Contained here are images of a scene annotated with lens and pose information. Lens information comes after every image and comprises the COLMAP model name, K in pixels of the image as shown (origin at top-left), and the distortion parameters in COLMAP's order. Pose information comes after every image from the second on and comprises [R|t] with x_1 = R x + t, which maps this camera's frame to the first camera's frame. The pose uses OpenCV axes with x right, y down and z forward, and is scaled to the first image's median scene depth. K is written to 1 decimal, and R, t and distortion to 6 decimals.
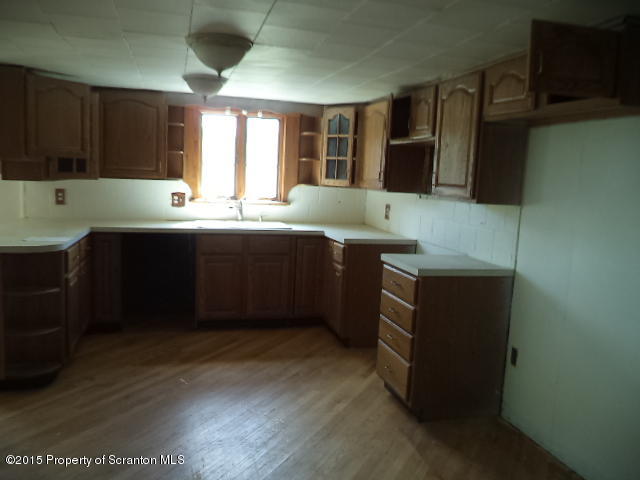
lens RADIAL K [[515.4, 0, 320.0], [0, 515.4, 240.0], [0, 0, 1]] dist [-0.038471, 0.002416]
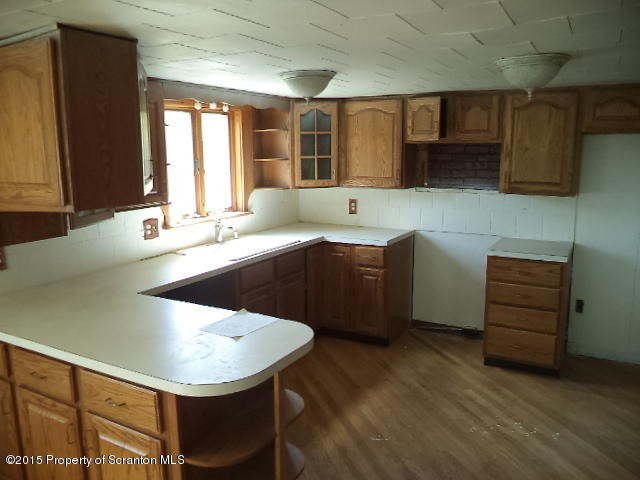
lens RADIAL K [[515.4, 0, 320.0], [0, 515.4, 240.0], [0, 0, 1]] dist [-0.038471, 0.002416]
pose [[0.702737, -0.177439, 0.688967, -0.643449], [0.131493, 0.984109, 0.119330, -0.124498], [-0.699192, 0.006737, 0.714902, 0.339060]]
